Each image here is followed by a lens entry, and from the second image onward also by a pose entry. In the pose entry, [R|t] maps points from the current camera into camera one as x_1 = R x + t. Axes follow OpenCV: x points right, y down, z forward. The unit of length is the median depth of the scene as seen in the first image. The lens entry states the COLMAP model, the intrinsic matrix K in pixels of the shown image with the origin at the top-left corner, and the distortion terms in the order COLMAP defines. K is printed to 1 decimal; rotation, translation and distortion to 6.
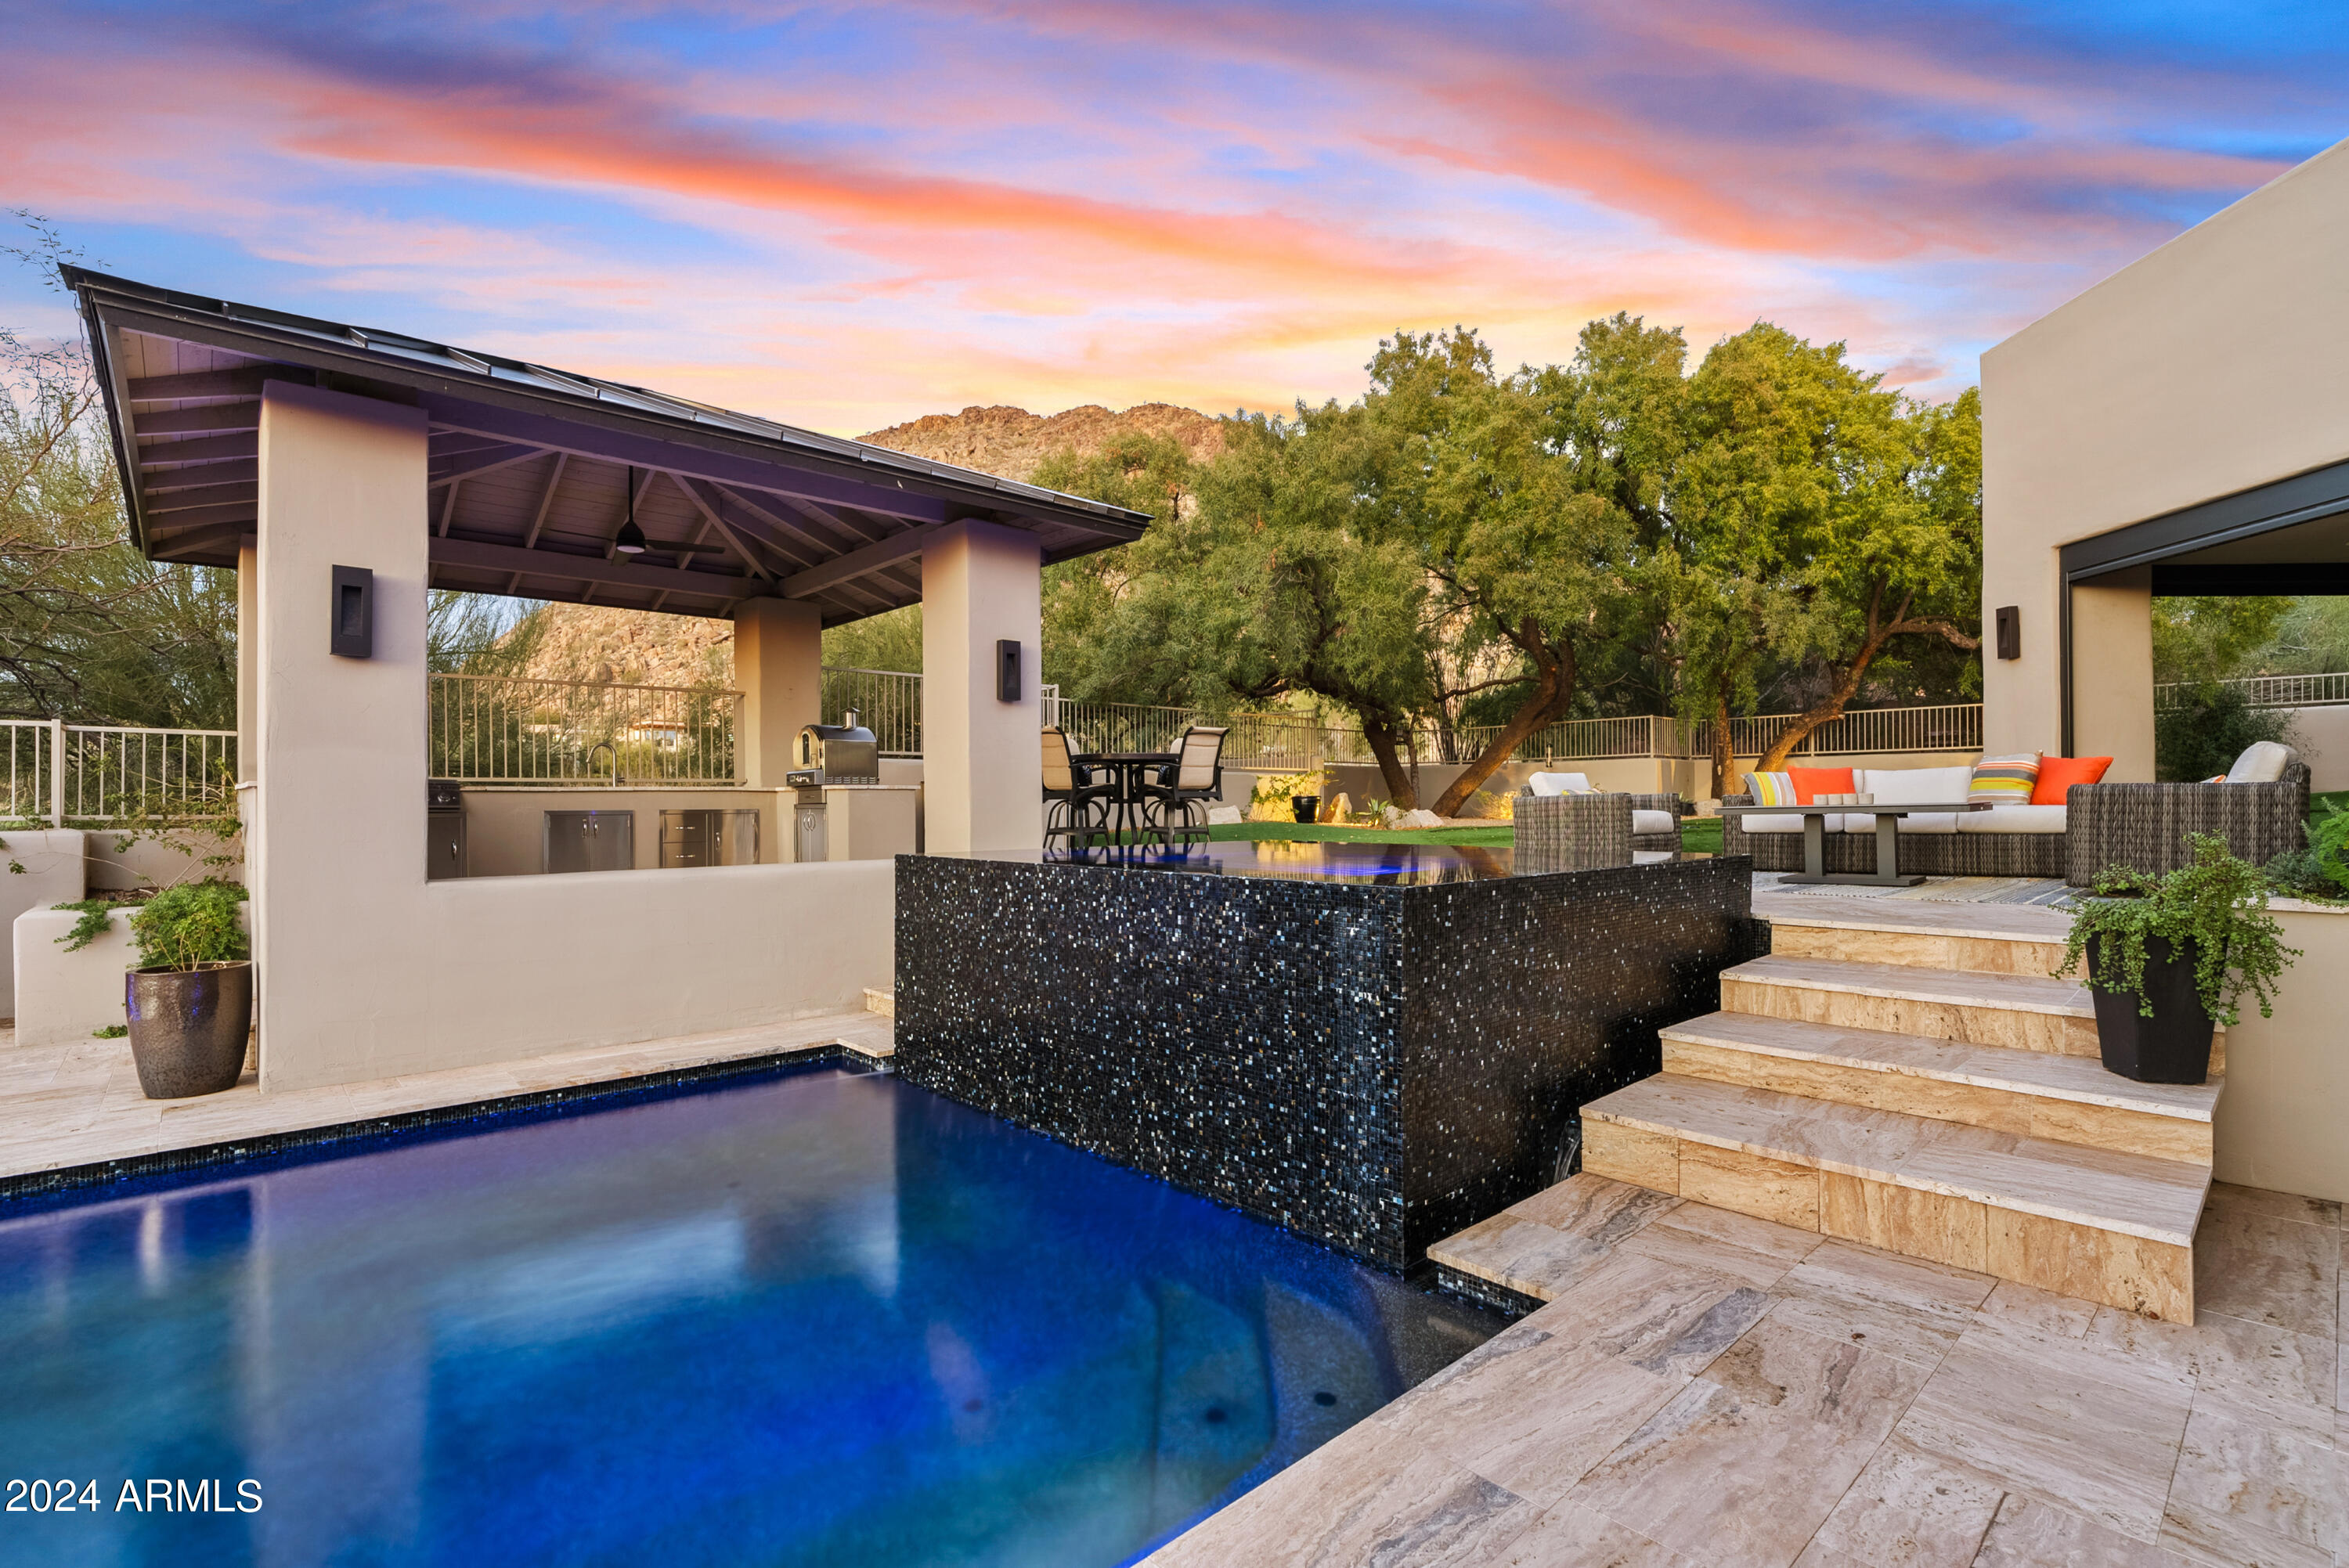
lens RADIAL K [[1084.7, 0, 1171.4], [0, 1084.7, 809.6], [0, 0, 1]] dist [0.003348, 0.000599]
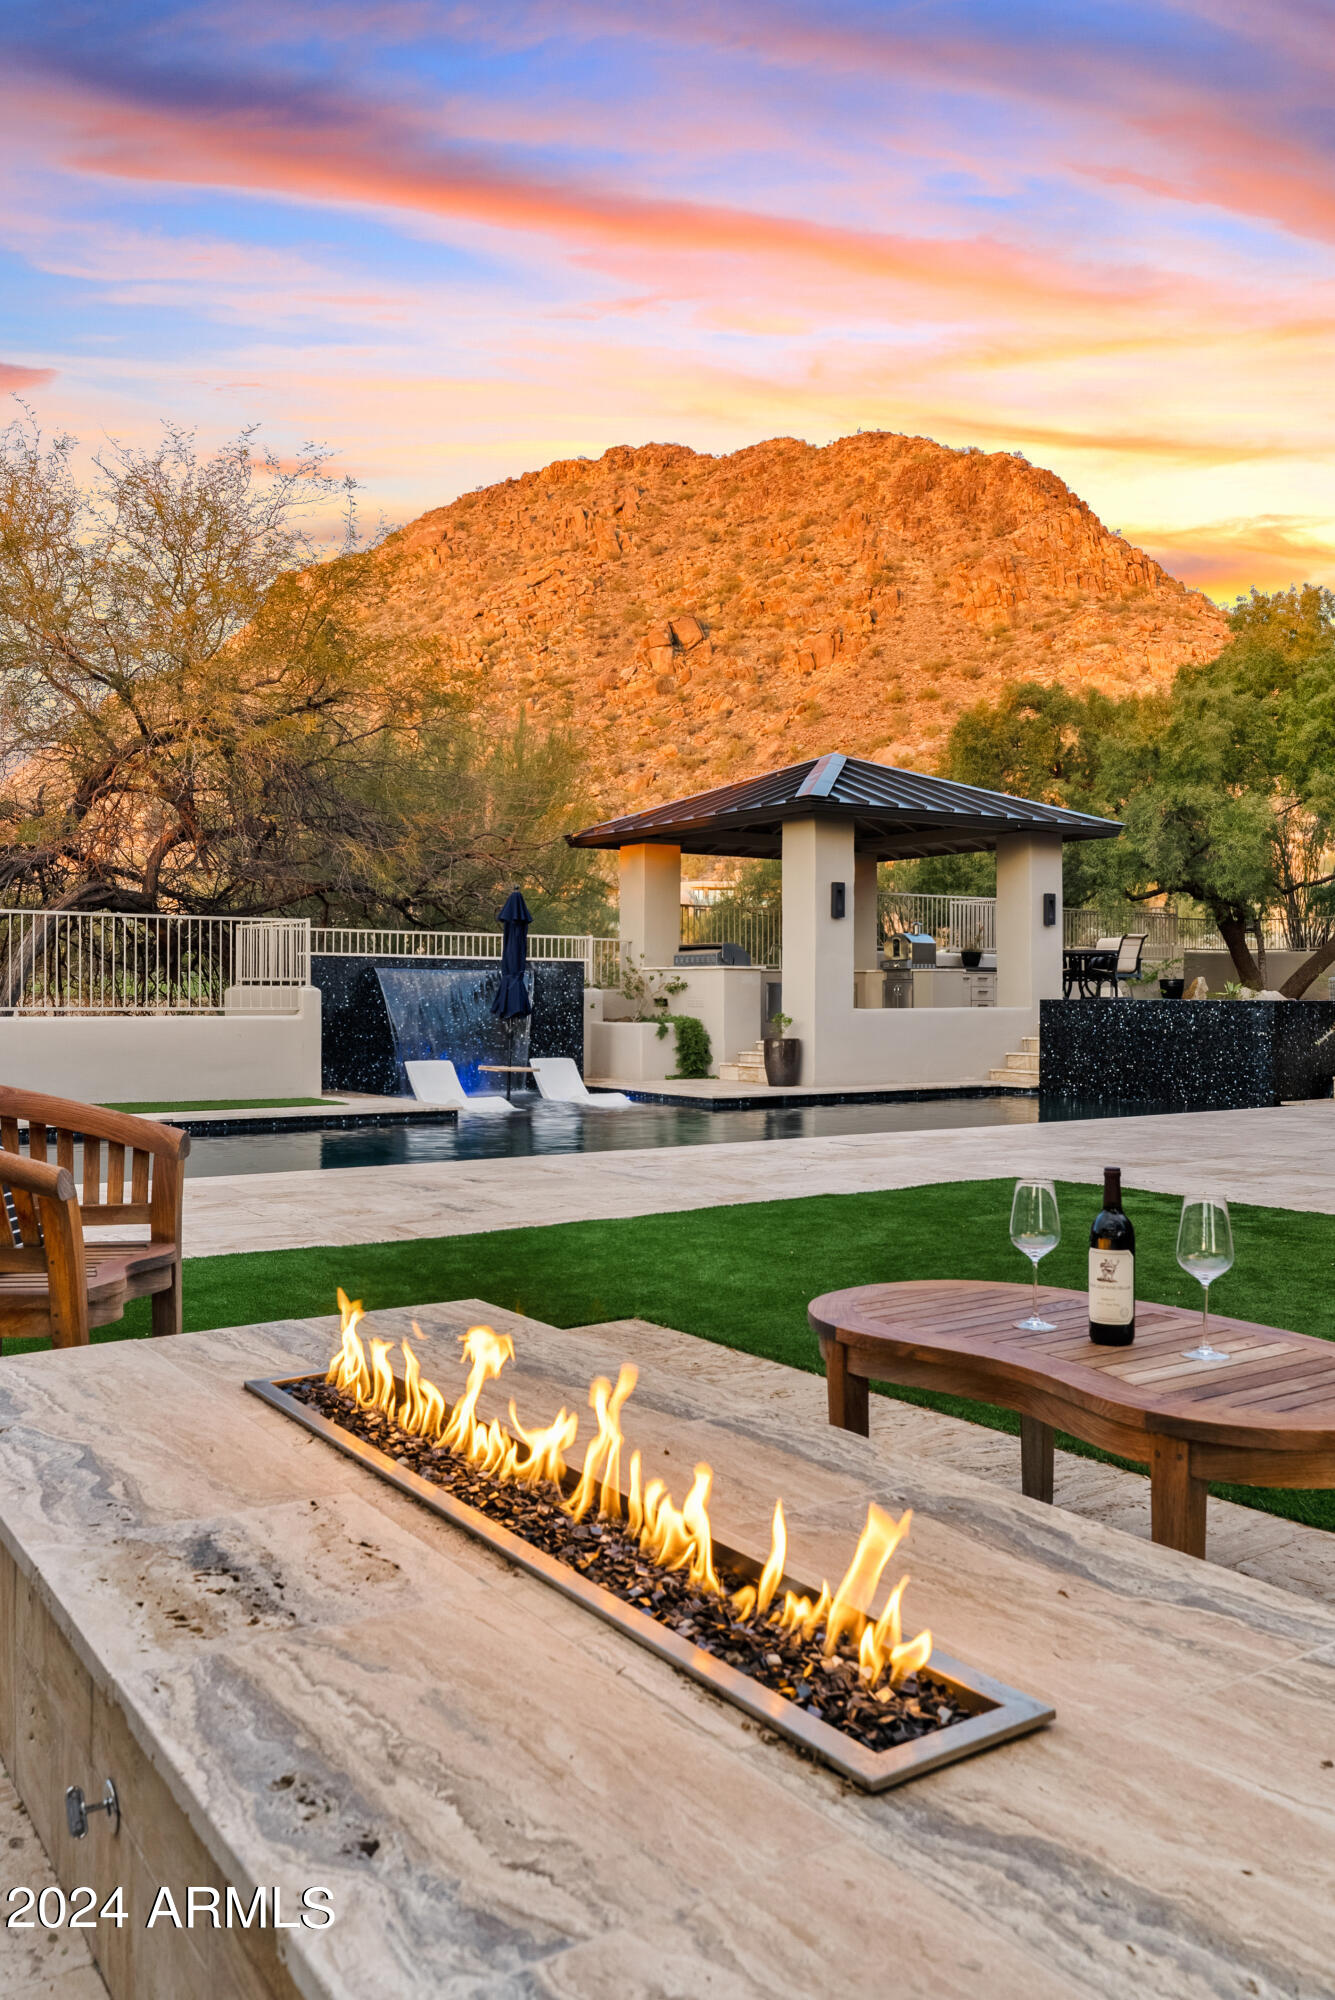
lens RADIAL K [[1528.7, 0, 659.9], [0, 1528.7, 1001.3], [0, 0, 1]] dist [0.002414, 0.000487]
pose [[0.989207, 0.008439, -0.146283, -0.177845], [-0.008445, 0.999964, 0.000583, 0.015433], [0.146282, 0.000659, 0.989243, -0.723116]]
